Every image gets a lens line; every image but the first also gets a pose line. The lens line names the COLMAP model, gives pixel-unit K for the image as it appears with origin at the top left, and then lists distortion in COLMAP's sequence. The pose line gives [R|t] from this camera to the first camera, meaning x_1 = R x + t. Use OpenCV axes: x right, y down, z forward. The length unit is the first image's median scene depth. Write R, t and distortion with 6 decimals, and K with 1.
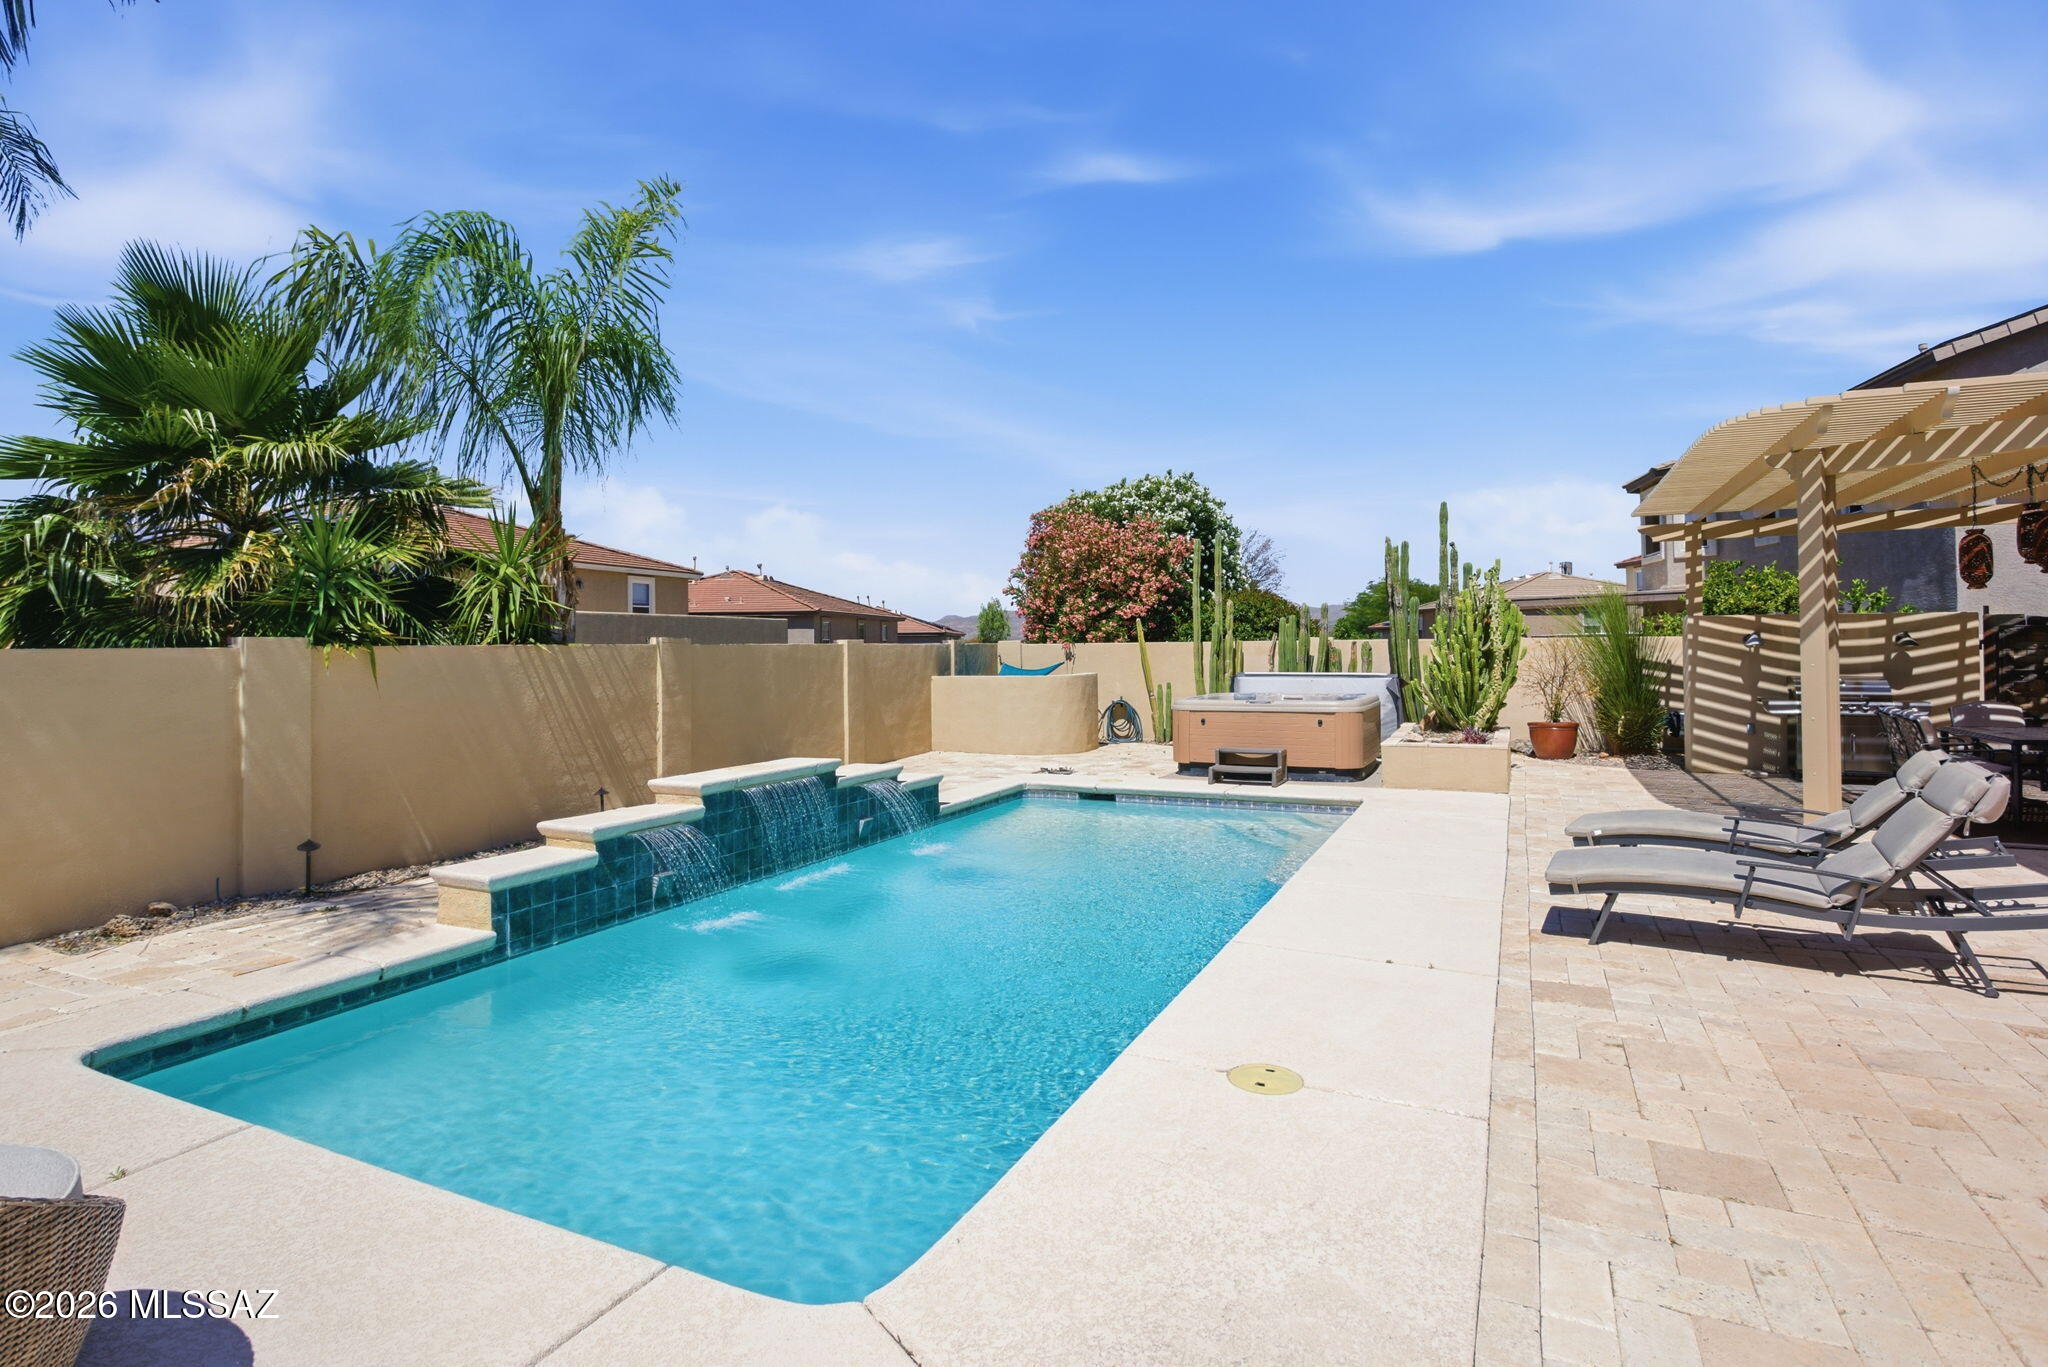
lens RADIAL K [[1043.8, 0, 1017.8], [0, 1043.8, 634.9], [0, 0, 1]] dist [-0.016152, 0.001700]
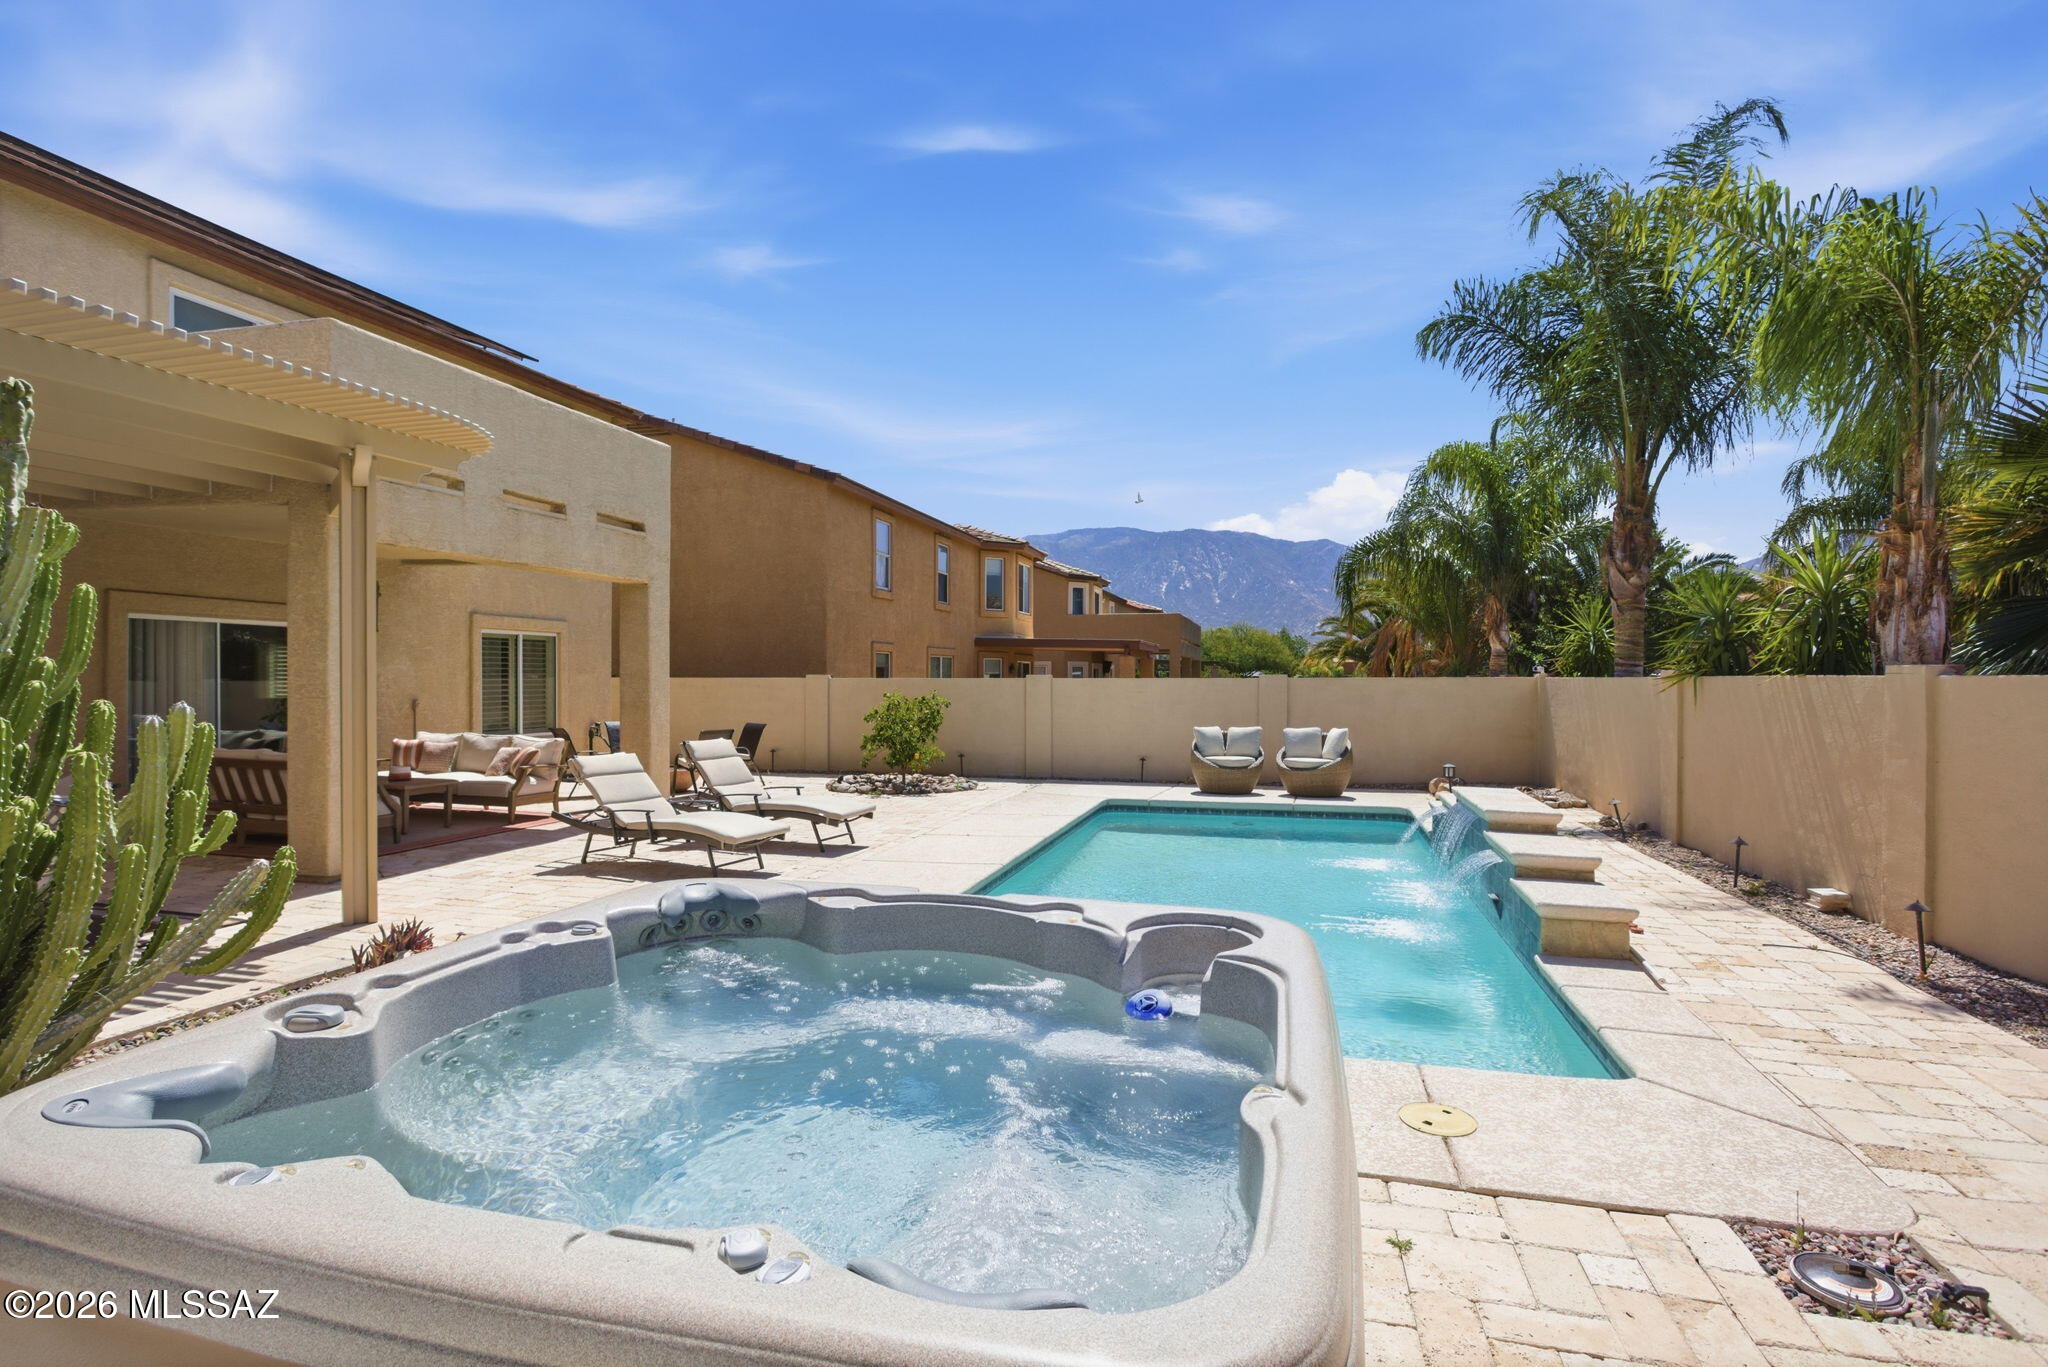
lens RADIAL K [[1017.4, 0, 1030.6], [0, 1017.4, 686.4], [0, 0, 1]] dist [-0.002747, -0.000700]
pose [[-0.979194, 0.010291, -0.202663, 0.286202], [0.009911, 0.999947, 0.002891, 0.006065], [0.202682, 0.000823, -0.979244, 1.330042]]
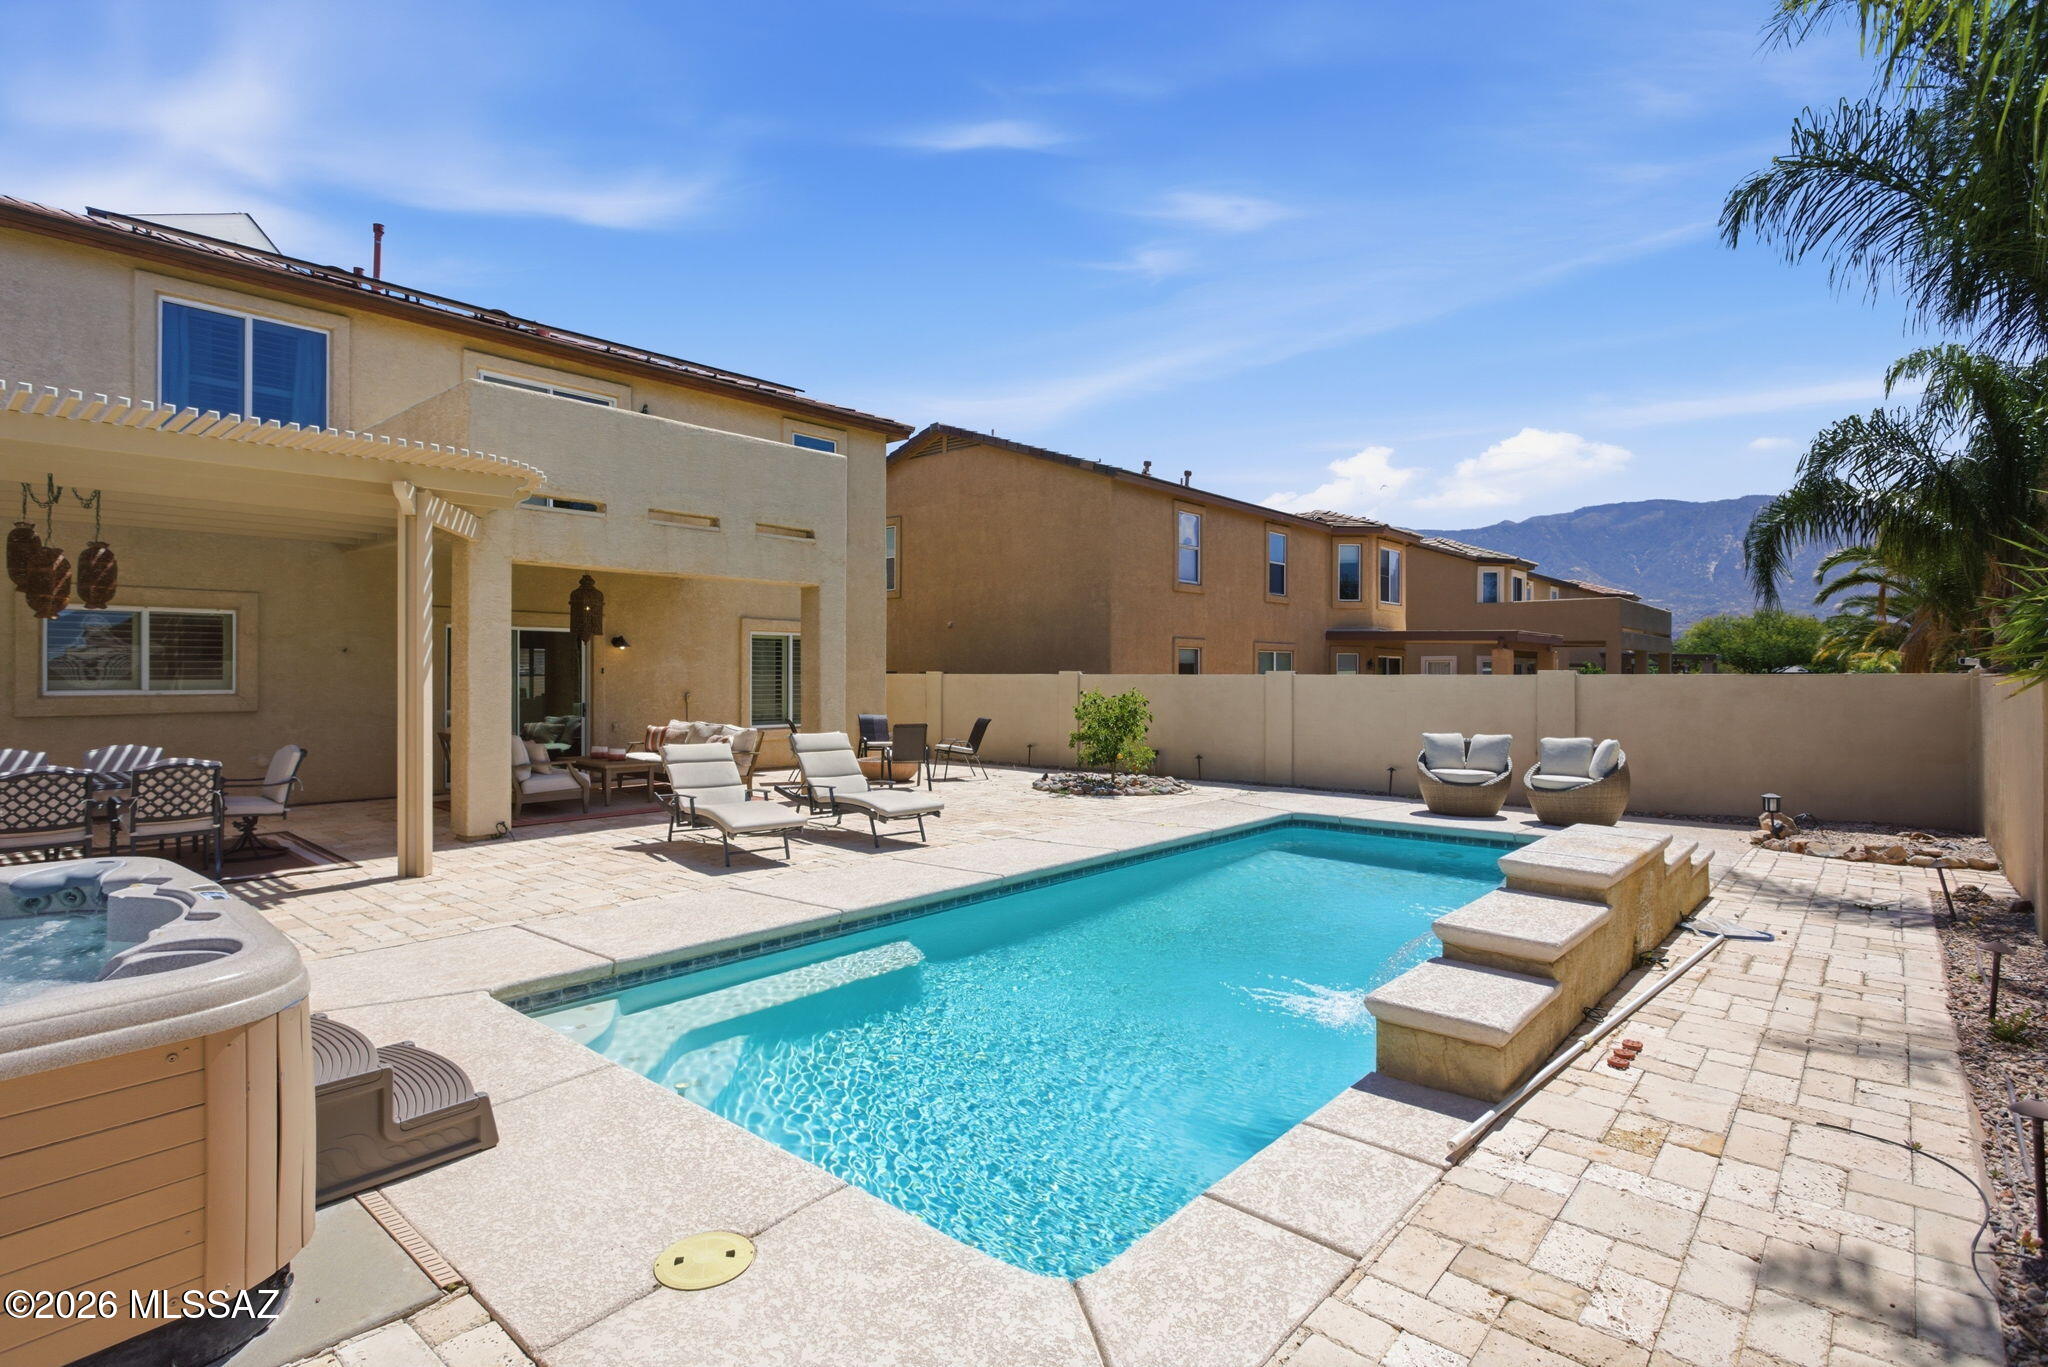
lens RADIAL K [[1017.4, 0, 1021.1], [0, 1017.4, 674.3], [0, 0, 1]] dist [-0.002747, -0.000700]
pose [[-0.965649, 0.008380, 0.259717, -0.039253], [0.005945, 0.999931, -0.010158, 0.009591], [-0.259784, -0.008265, -0.965631, 1.255467]]
